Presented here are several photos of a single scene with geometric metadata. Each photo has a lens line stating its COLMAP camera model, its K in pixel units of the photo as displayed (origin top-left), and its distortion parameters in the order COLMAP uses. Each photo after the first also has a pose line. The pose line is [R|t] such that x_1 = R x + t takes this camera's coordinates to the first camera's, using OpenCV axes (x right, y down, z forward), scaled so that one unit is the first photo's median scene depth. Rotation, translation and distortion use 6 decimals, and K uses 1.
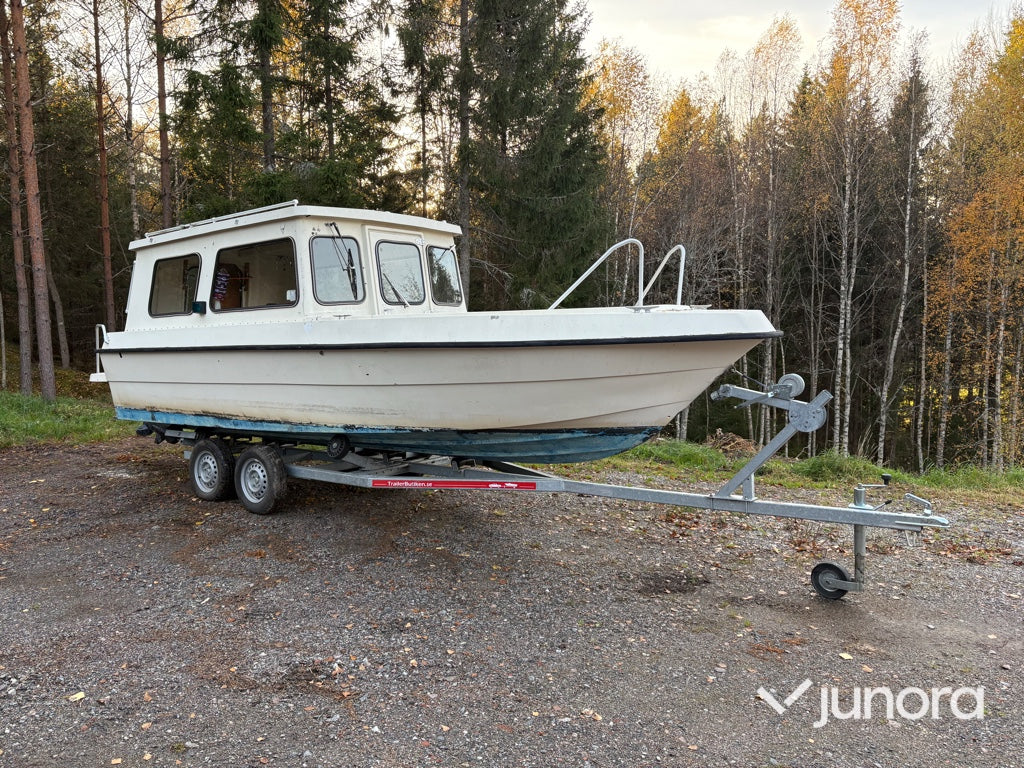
lens RADIAL K [[772.5, 0, 510.4], [0, 772.5, 389.8], [0, 0, 1]] dist [0.063817, -0.055728]
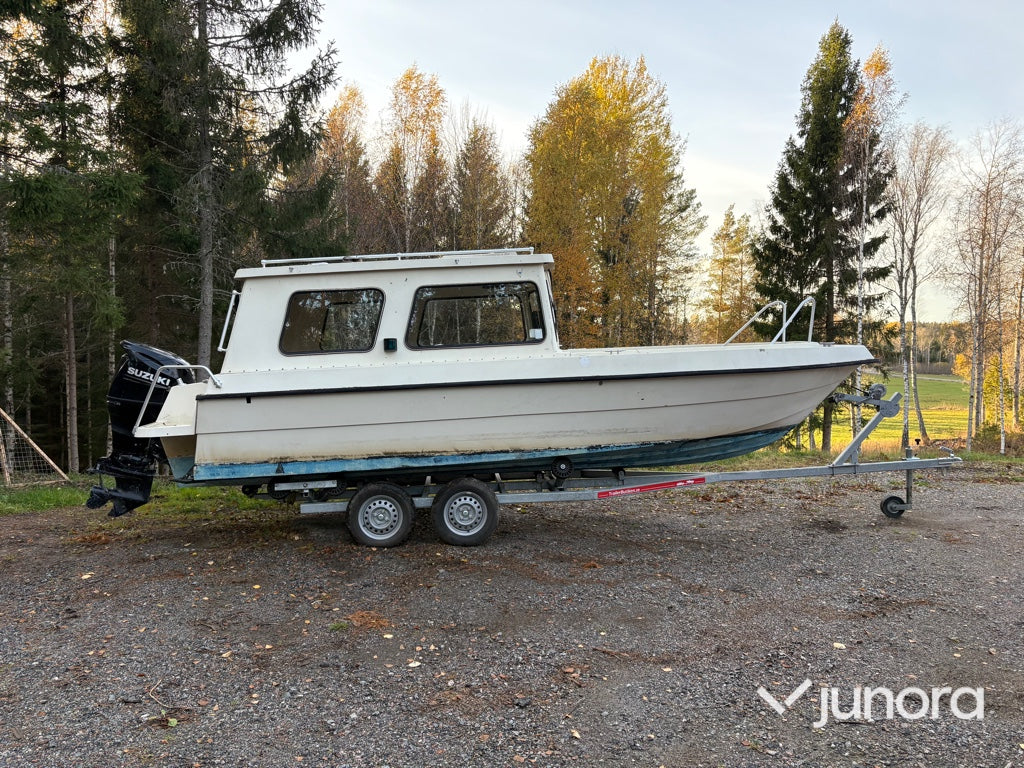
lens RADIAL K [[772.5, 0, 509.1], [0, 772.5, 381.2], [0, 0, 1]] dist [0.063817, -0.055728]
pose [[0.755385, -0.034153, 0.654390, -0.982557], [0.069919, 0.997141, -0.028670, -0.024170], [-0.651540, 0.067411, 0.755613, 0.194915]]
